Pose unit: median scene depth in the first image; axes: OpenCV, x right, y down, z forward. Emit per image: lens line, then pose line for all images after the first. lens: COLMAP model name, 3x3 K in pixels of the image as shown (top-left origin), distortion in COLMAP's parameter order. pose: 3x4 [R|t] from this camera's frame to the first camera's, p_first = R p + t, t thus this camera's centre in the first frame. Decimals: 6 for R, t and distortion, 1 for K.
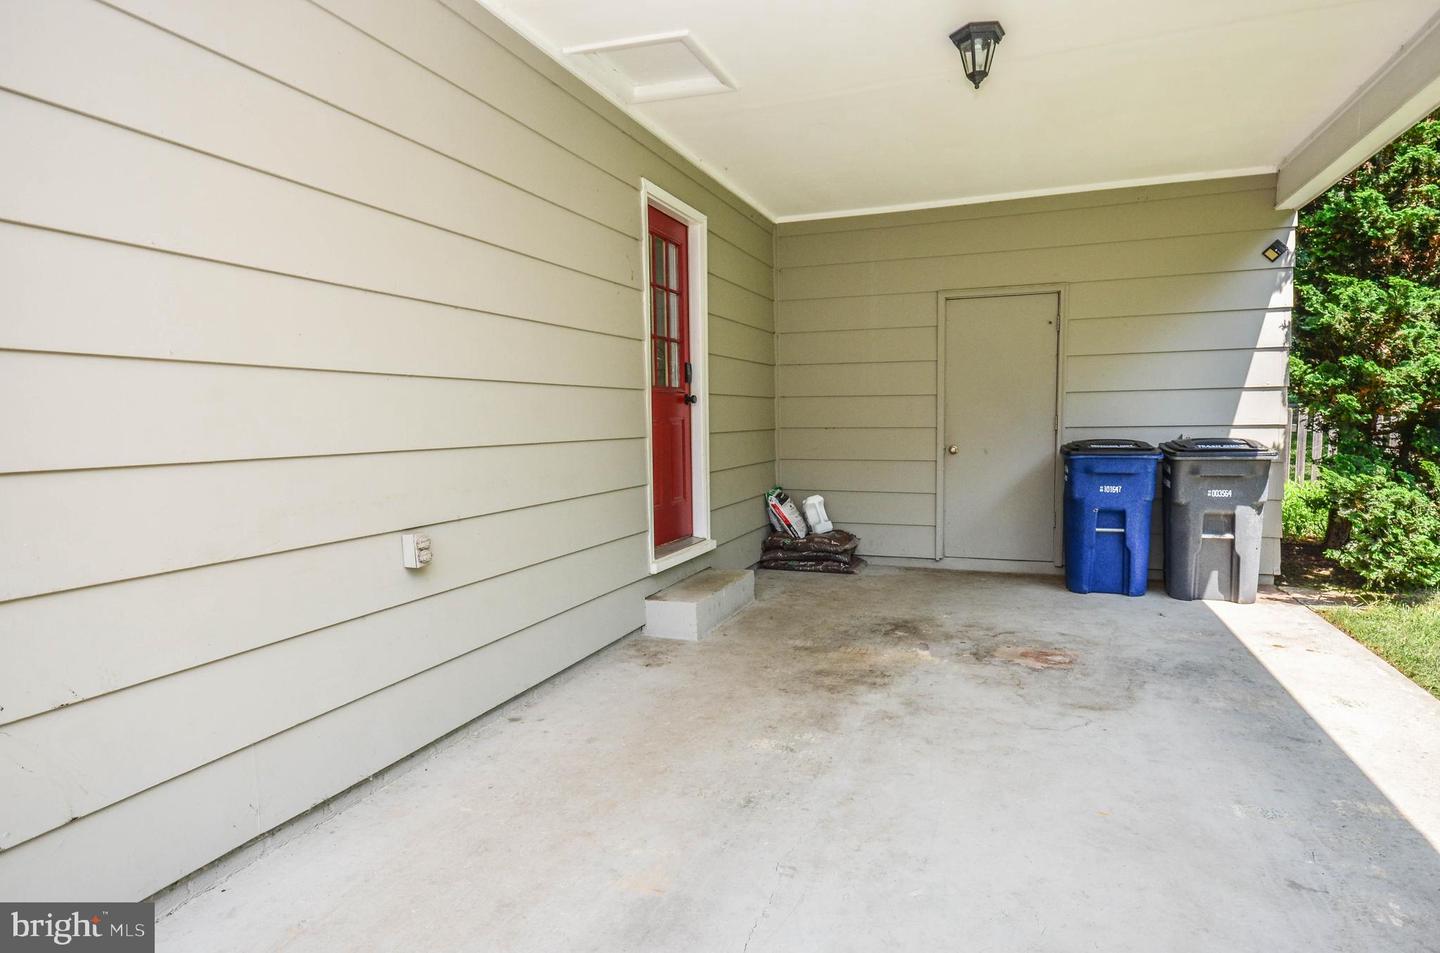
lens RADIAL K [[781.2, 0, 733.6], [0, 781.2, 471.8], [0, 0, 1]] dist [0.016075, 0.004791]
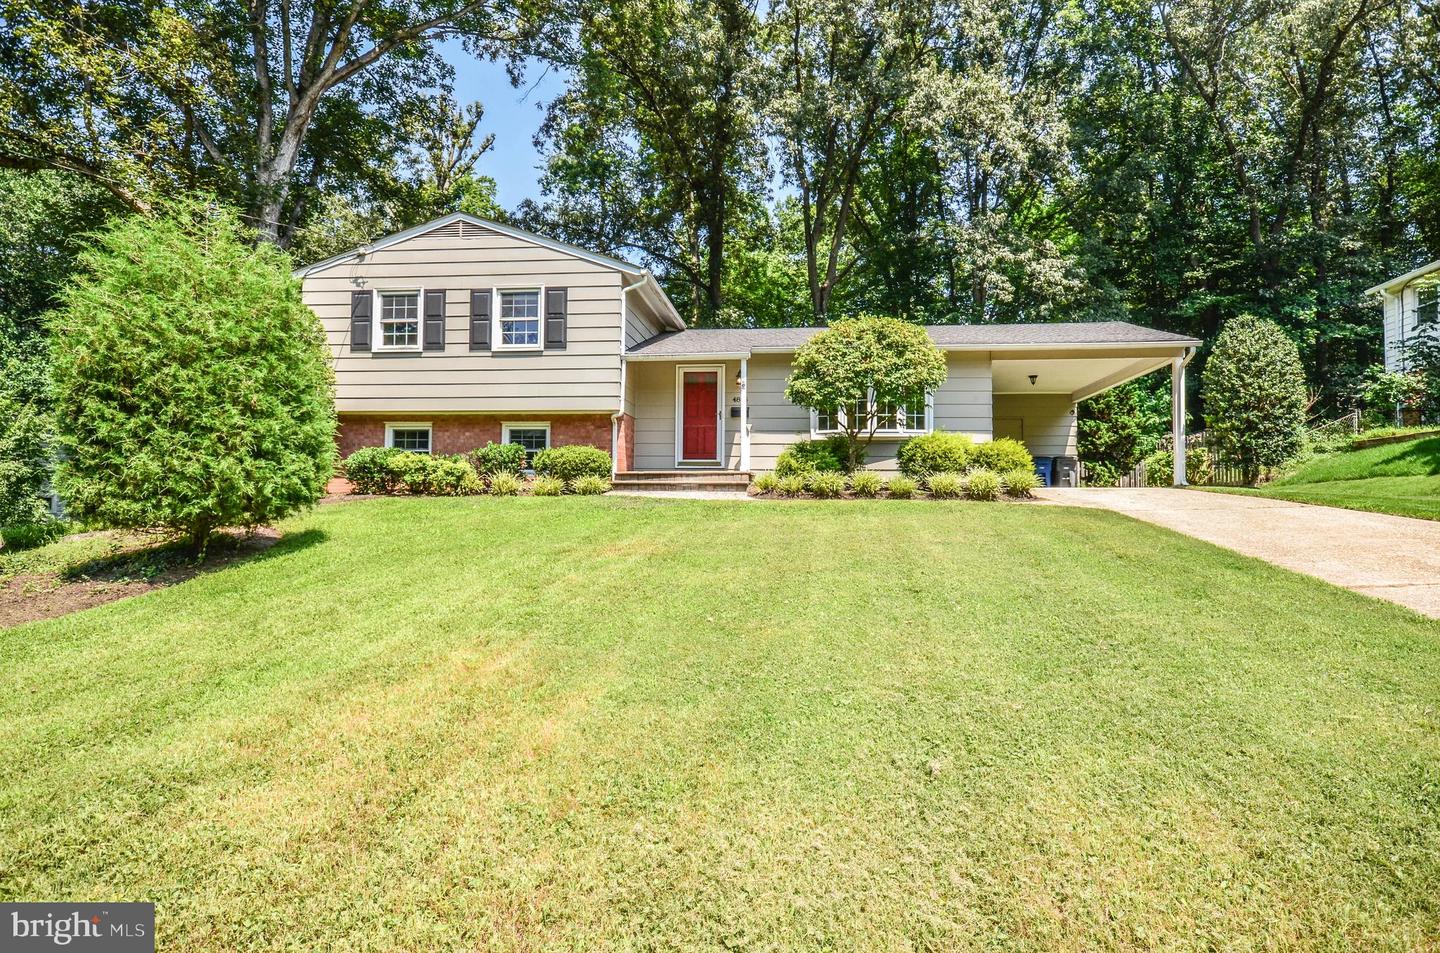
lens RADIAL K [[781.2, 0, 722.9], [0, 781.2, 479.6], [0, 0, 1]] dist [0.016075, 0.004791]
pose [[0.969145, 0.022572, 0.245457, -2.104138], [0.004629, 0.993956, -0.109681, 0.516124], [-0.246450, 0.107433, 0.963183, -2.483388]]
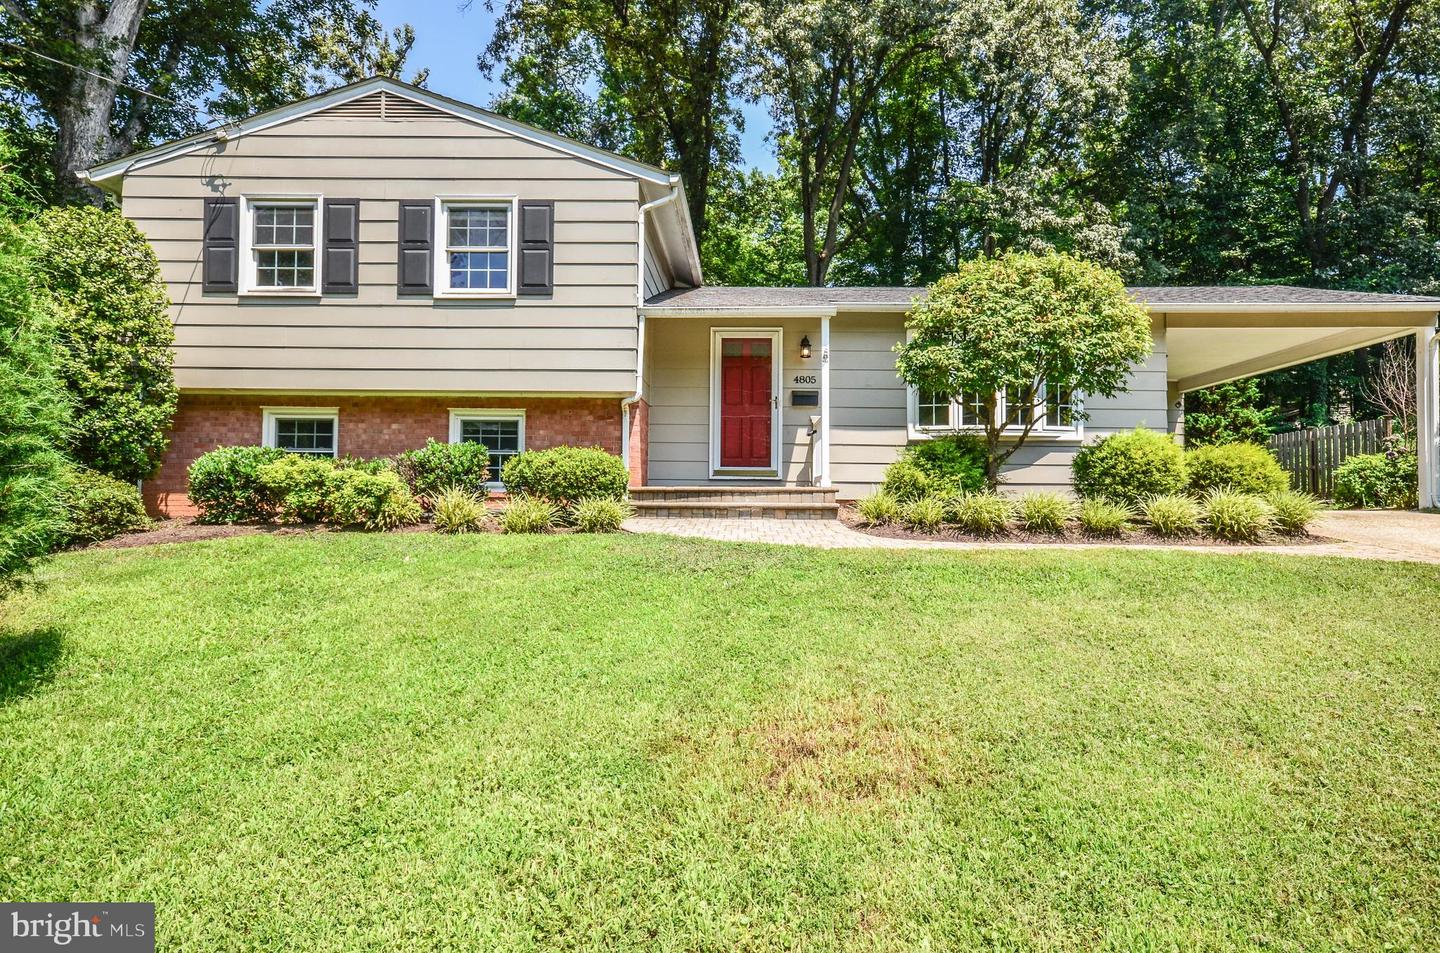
lens RADIAL K [[781.2, 0, 725.6], [0, 781.2, 479.8], [0, 0, 1]] dist [0.016075, 0.004791]
pose [[0.945466, 0.023402, 0.324878, -2.173805], [0.008927, 0.995179, -0.097666, 0.335312], [-0.325598, 0.095240, 0.940699, -1.440934]]
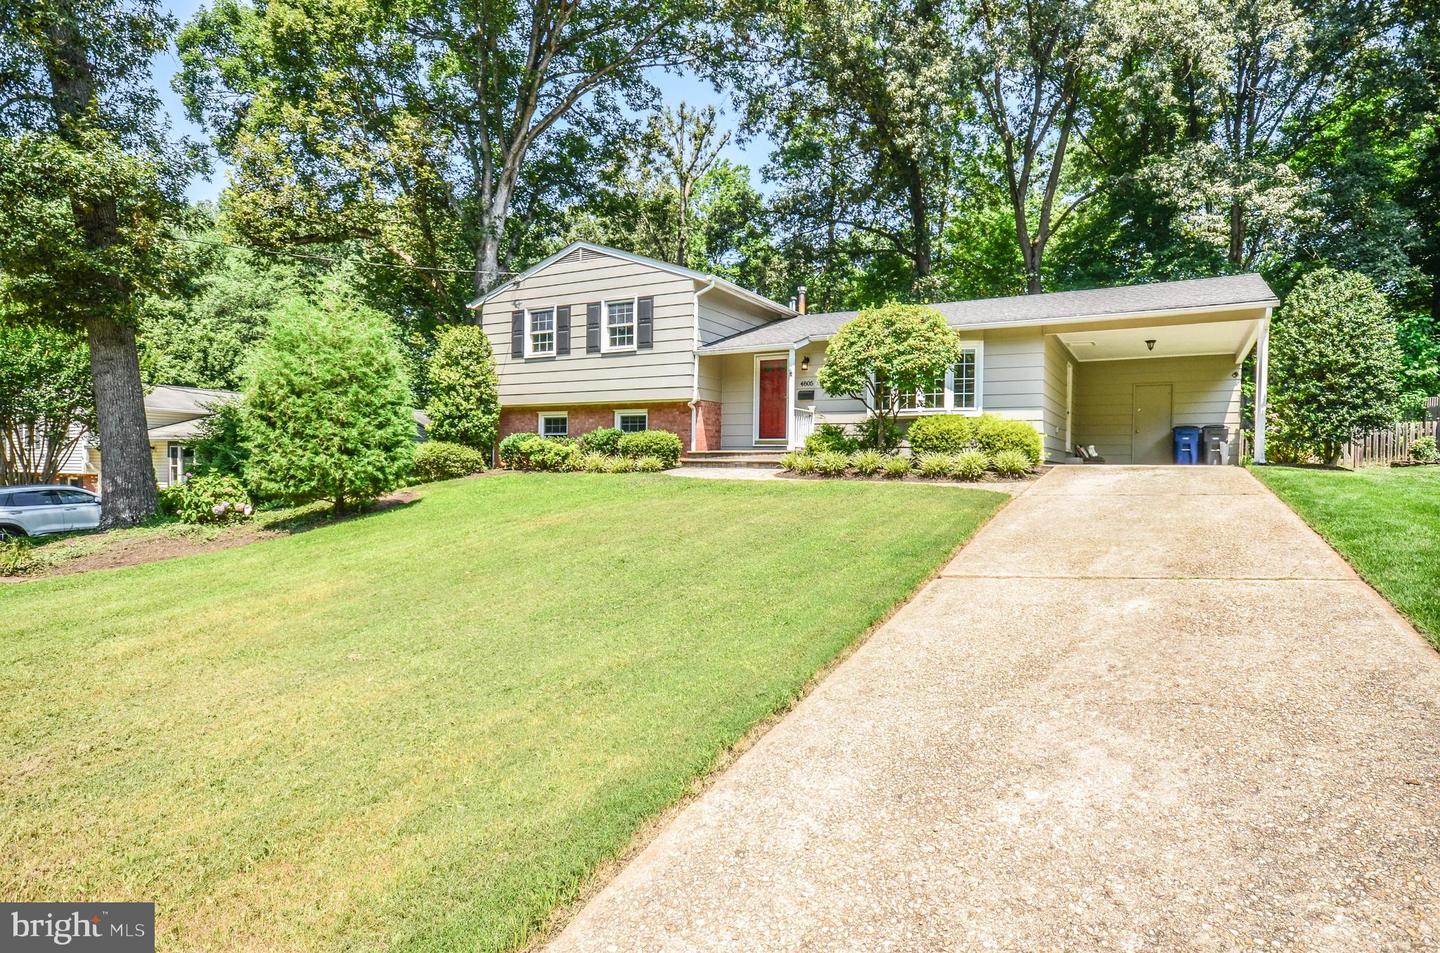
lens RADIAL K [[781.2, 0, 733.9], [0, 781.2, 471.7], [0, 0, 1]] dist [0.016075, 0.004791]
pose [[0.989280, 0.017856, -0.144938, -1.082954], [-0.027276, 0.997623, -0.063274, 0.467297], [0.143464, 0.066549, 0.987415, -2.934692]]
